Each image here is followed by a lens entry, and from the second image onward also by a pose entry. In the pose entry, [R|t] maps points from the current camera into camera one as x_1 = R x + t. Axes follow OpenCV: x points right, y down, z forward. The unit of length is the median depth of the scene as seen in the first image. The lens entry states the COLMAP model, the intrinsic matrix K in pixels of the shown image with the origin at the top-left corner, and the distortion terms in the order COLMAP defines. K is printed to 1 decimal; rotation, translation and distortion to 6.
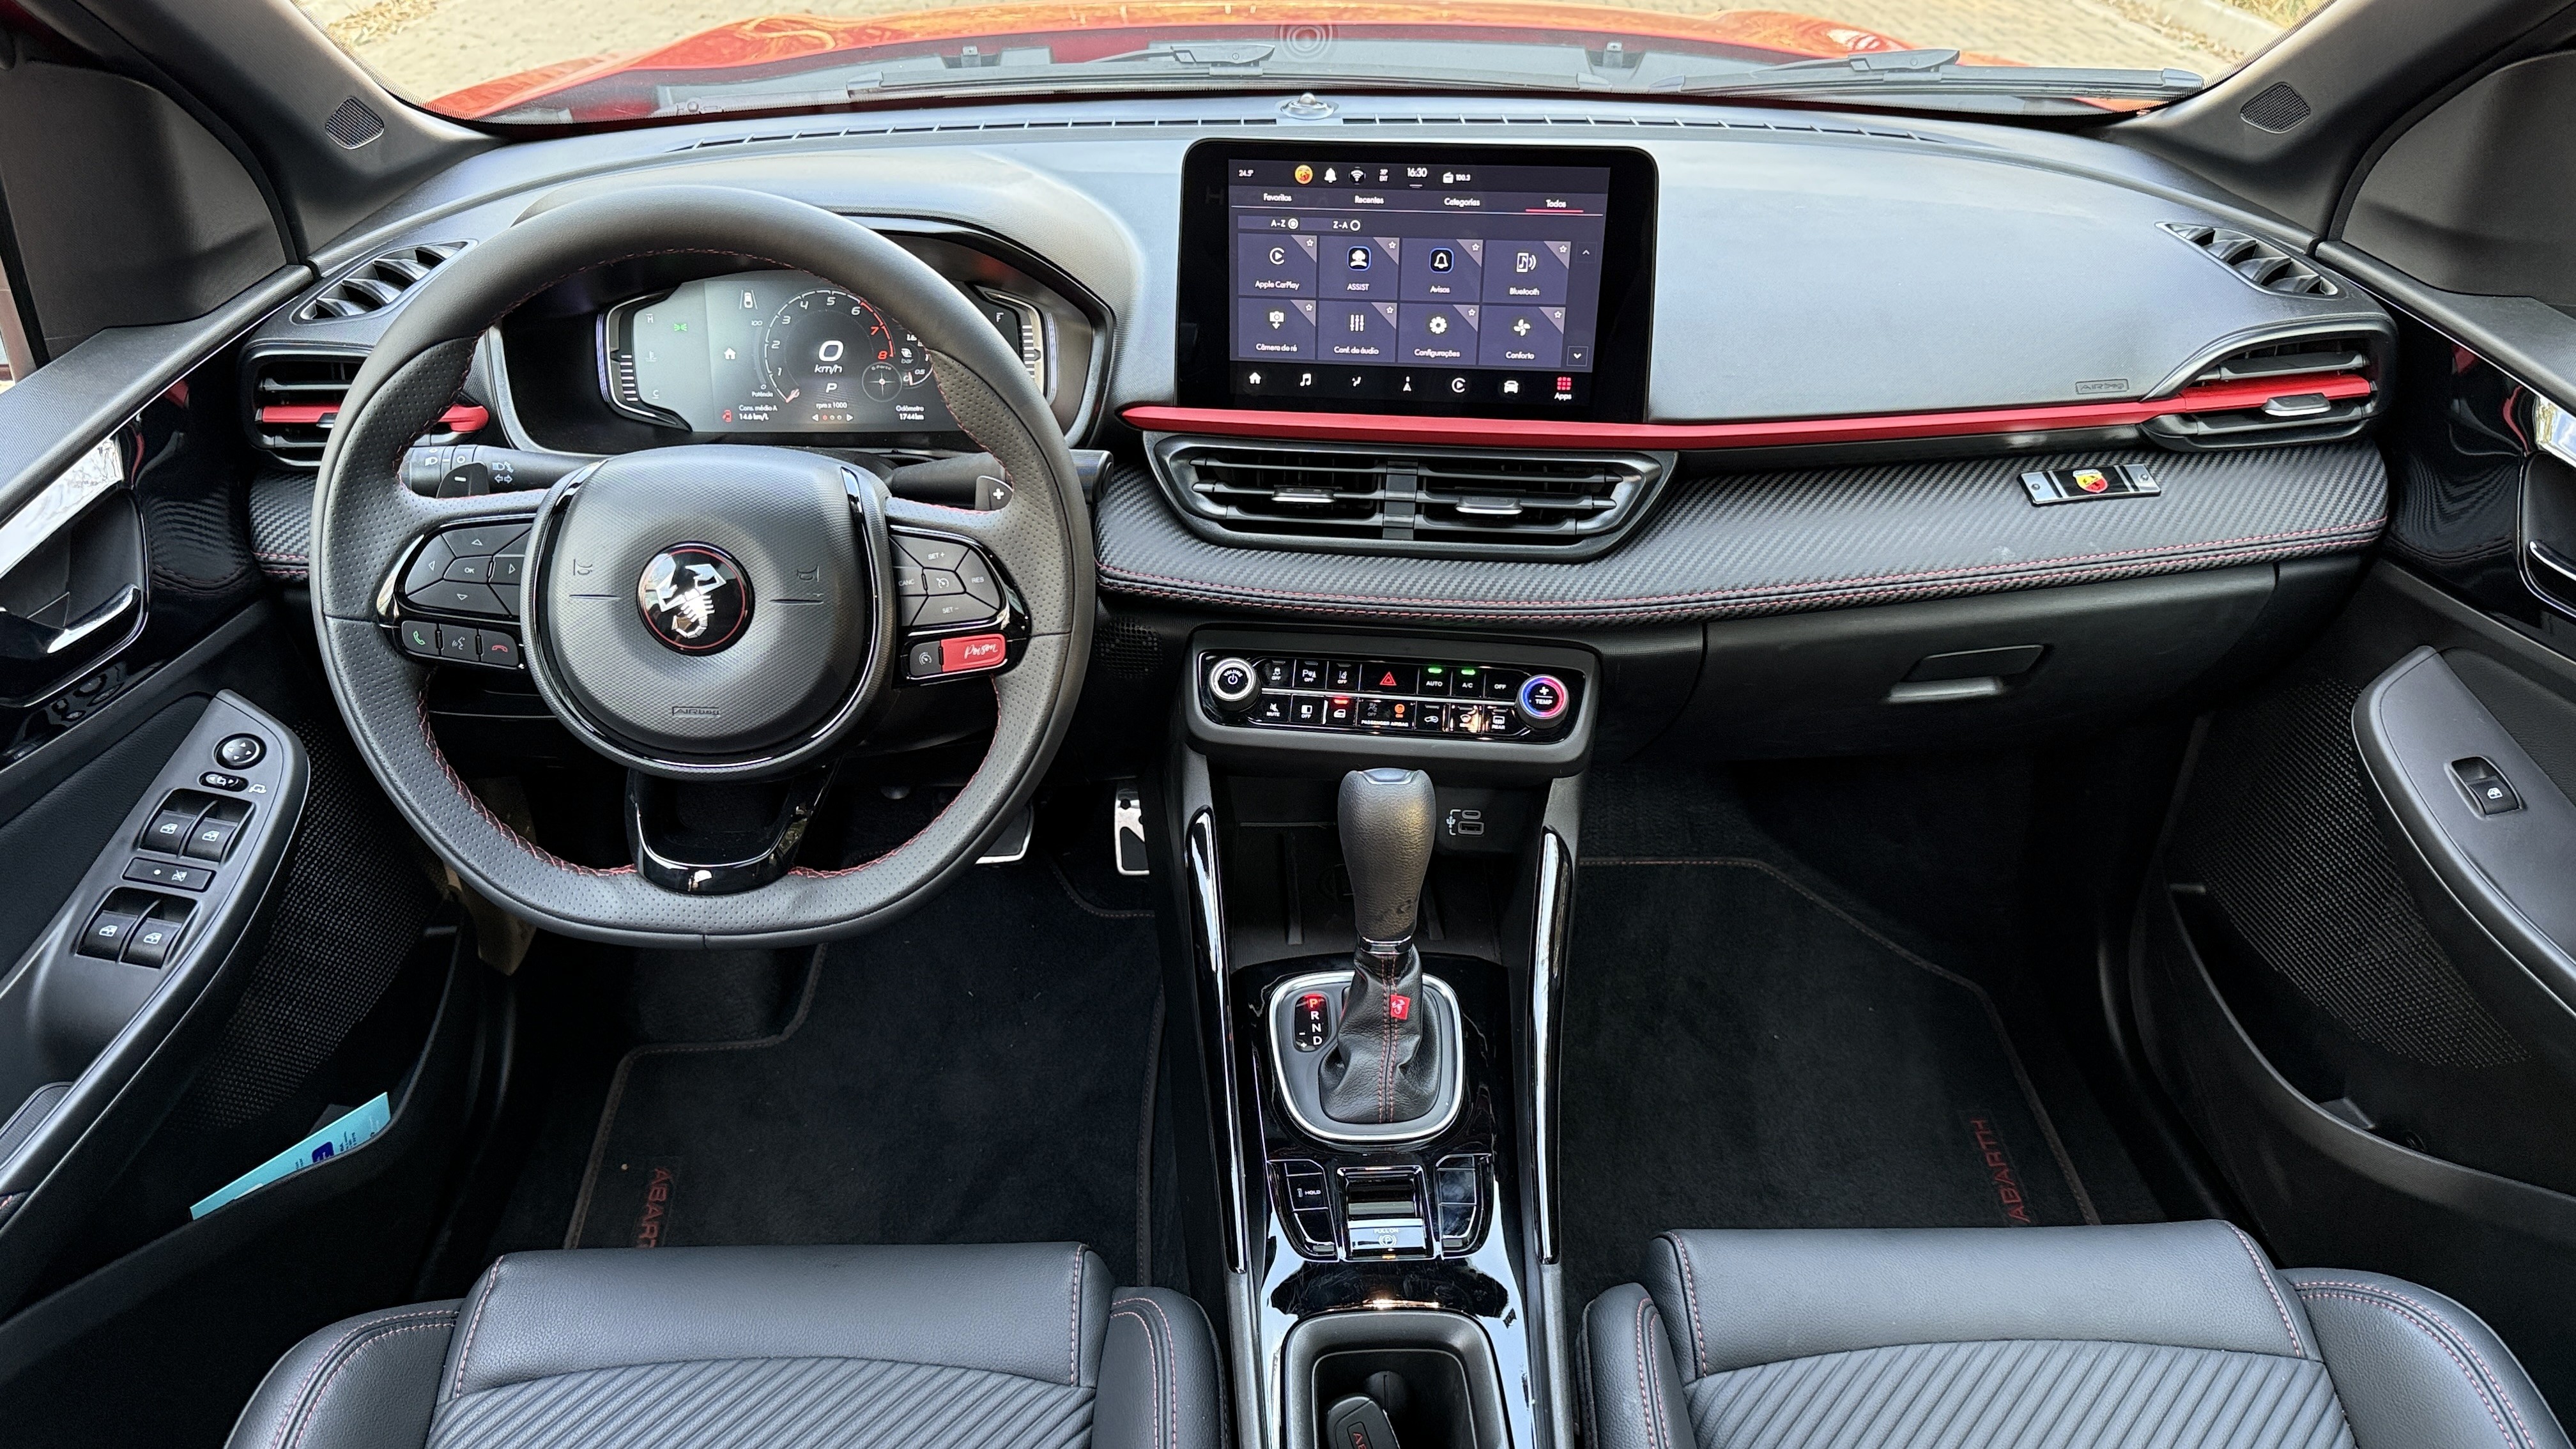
lens RADIAL K [[1803.8, 0, 1288.0], [0, 1803.8, 724.5], [0, 0, 1]] dist [0.180727, -0.340192]
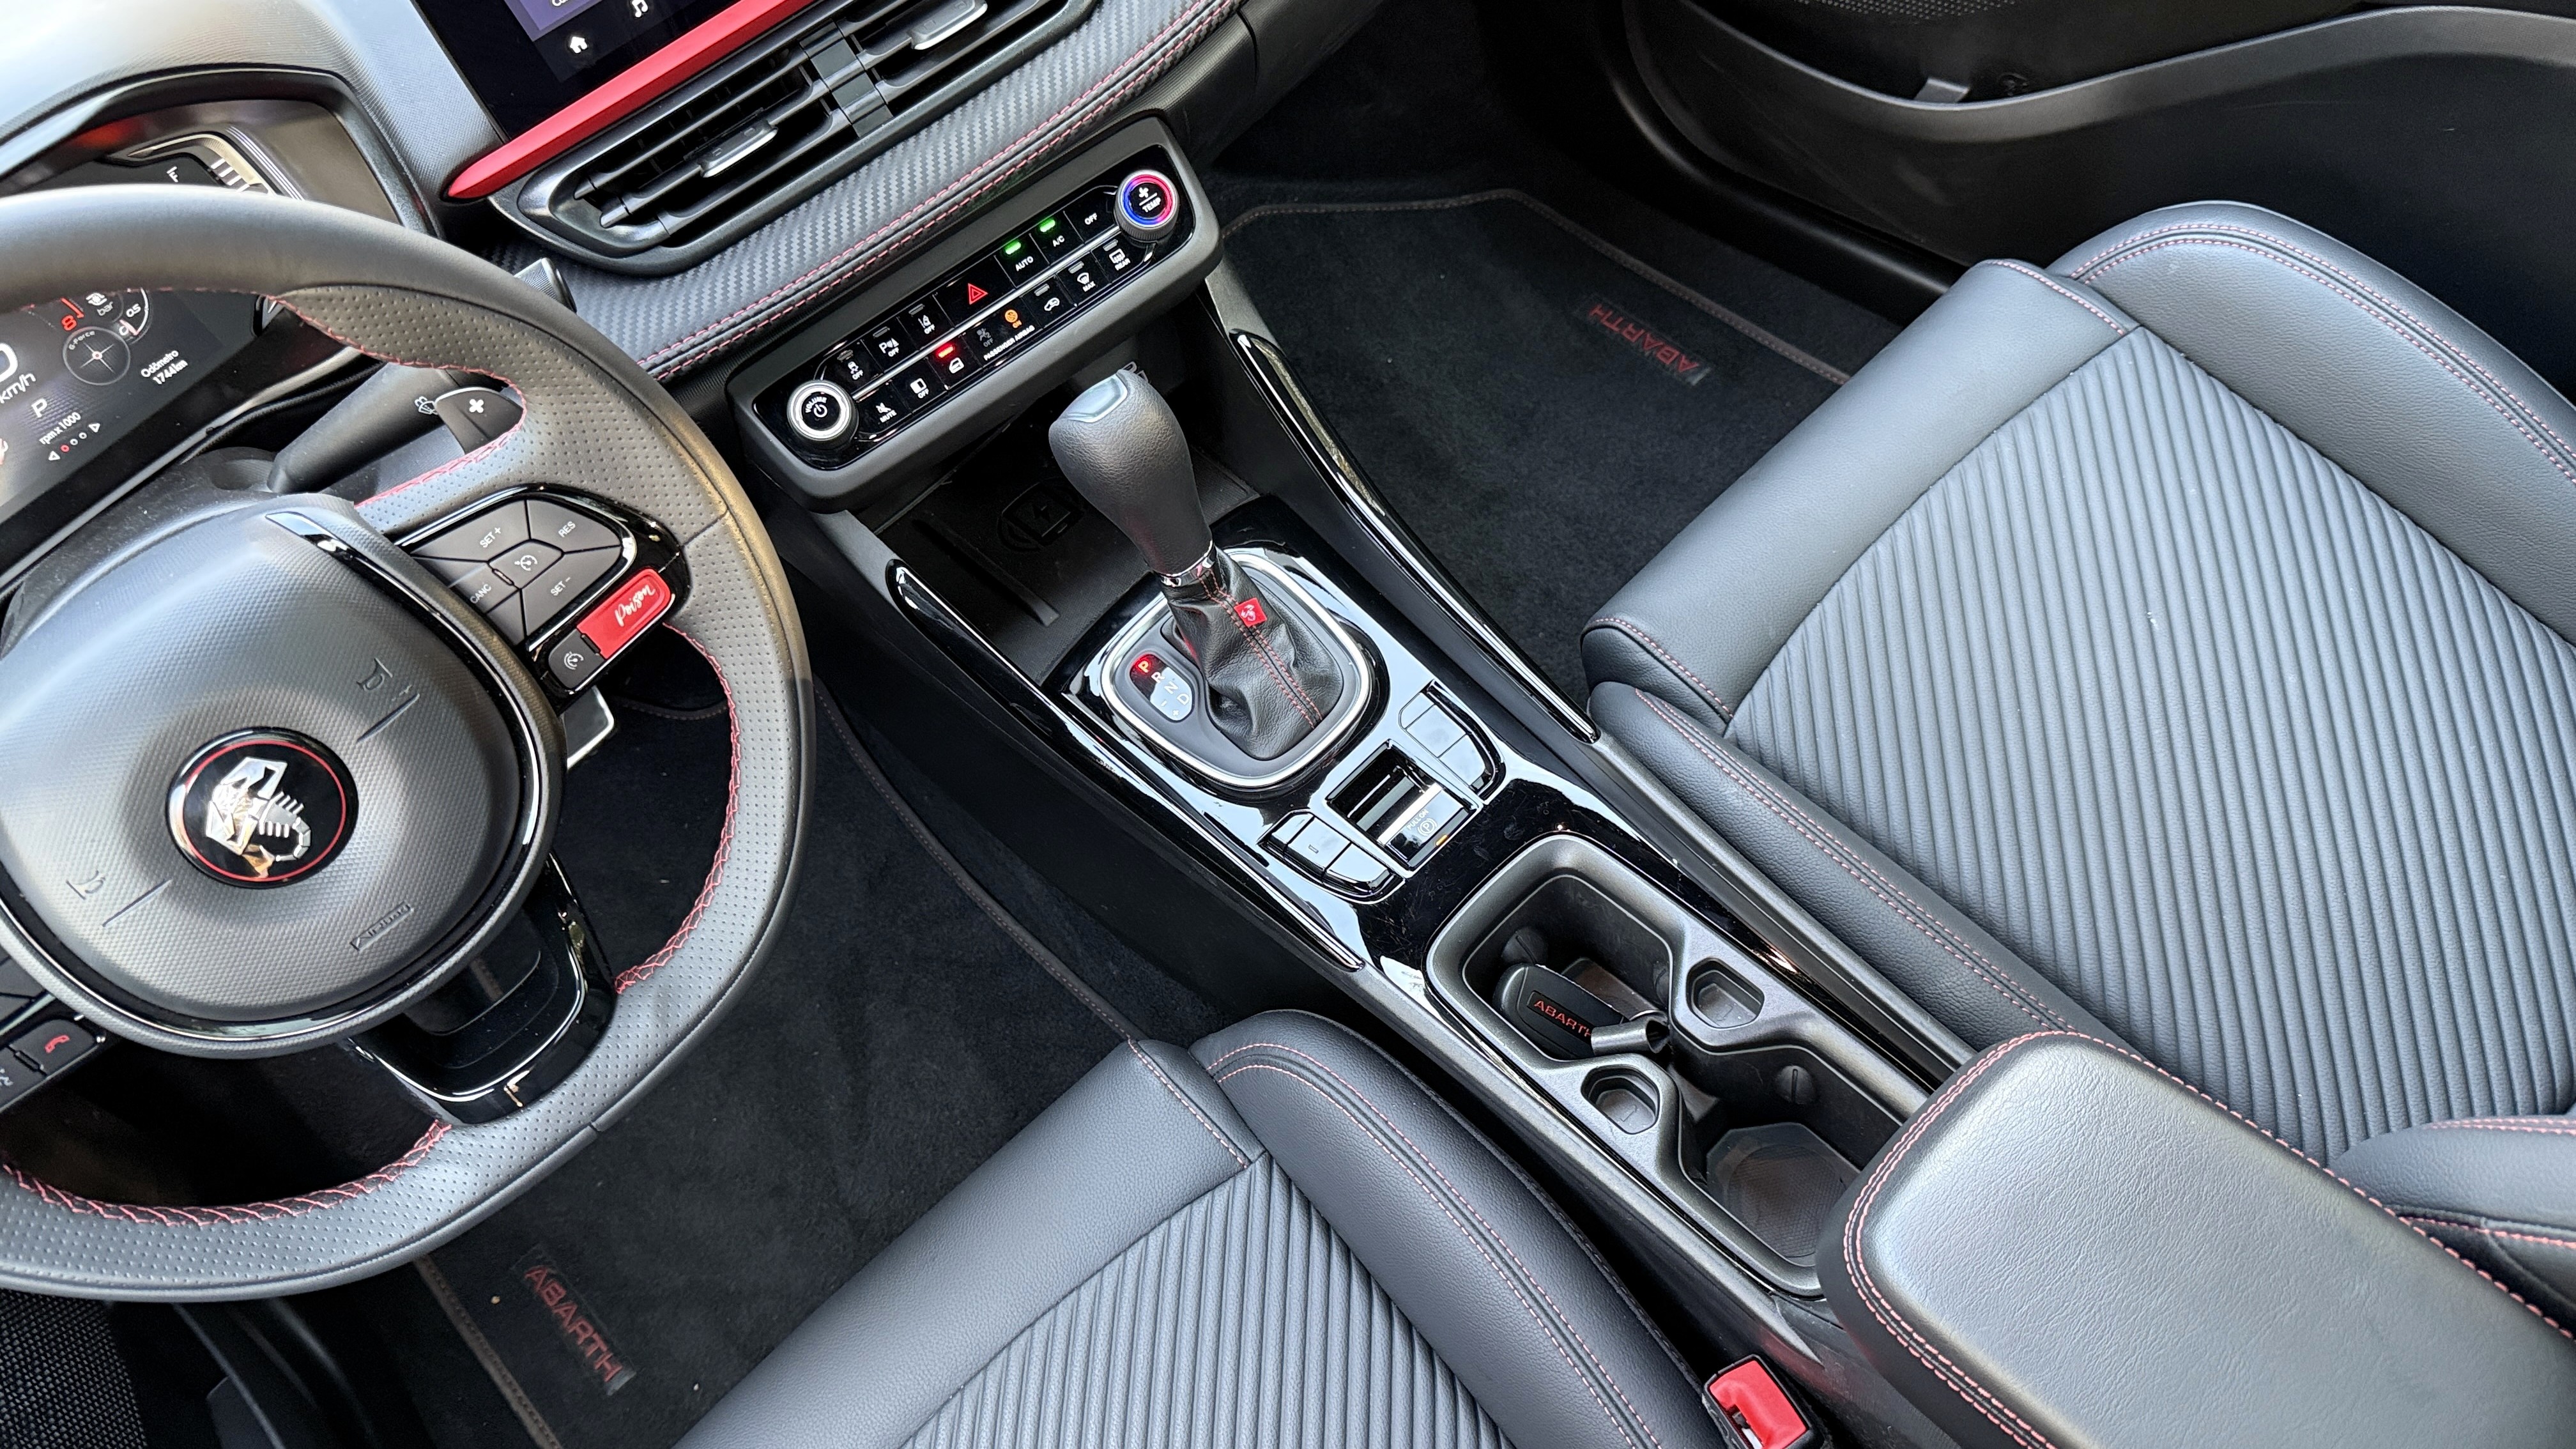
lens RADIAL K [[1817.3, 0, 1288.0], [0, 1817.3, 724.5], [0, 0, 1]] dist [0.116097, -0.197981]
pose [[0.745212, -0.634328, 0.205639, -0.129871], [0.532202, 0.751578, 0.389732, -0.125085], [-0.401772, -0.180991, 0.897676, 0.194475]]
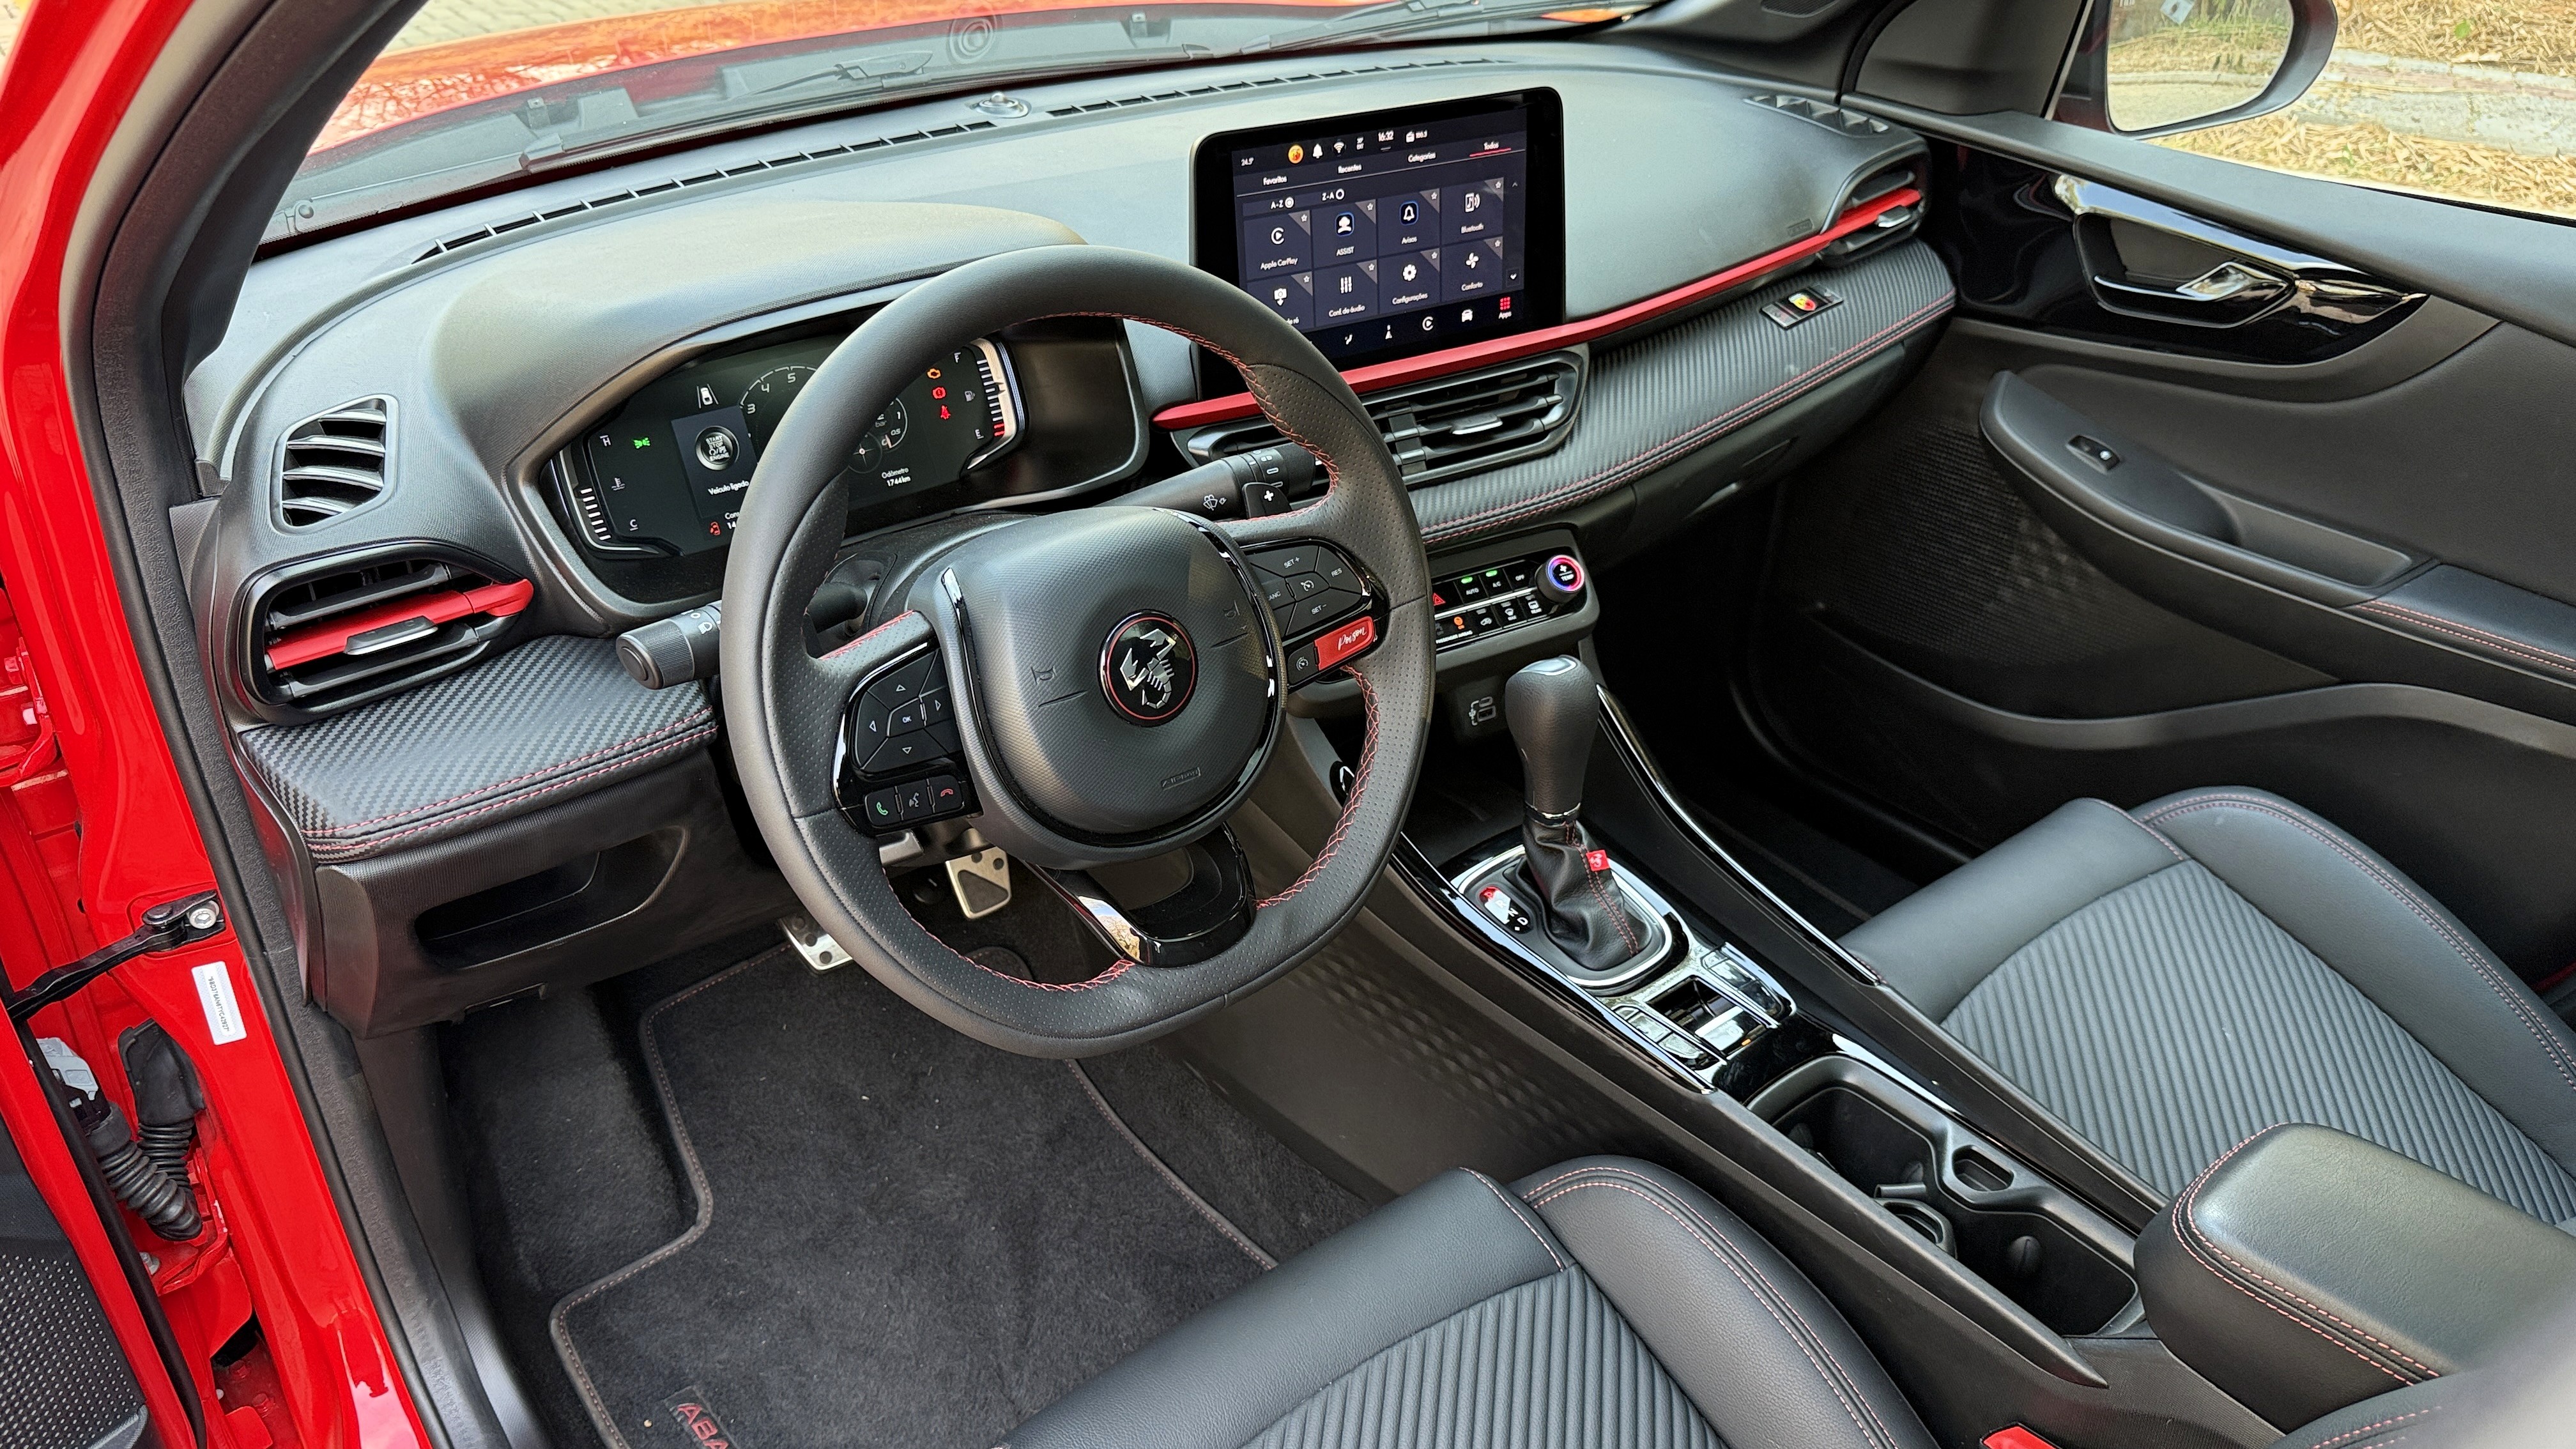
lens RADIAL K [[1806.8, 0, 1281.9], [0, 1806.8, 735.2], [0, 0, 1]] dist [0.222544, -0.554948]
pose [[0.806832, -0.308792, 0.503656, -0.614800], [0.298082, 0.948834, 0.104217, -0.091563], [-0.510067, 0.066045, 0.857595, 0.109852]]
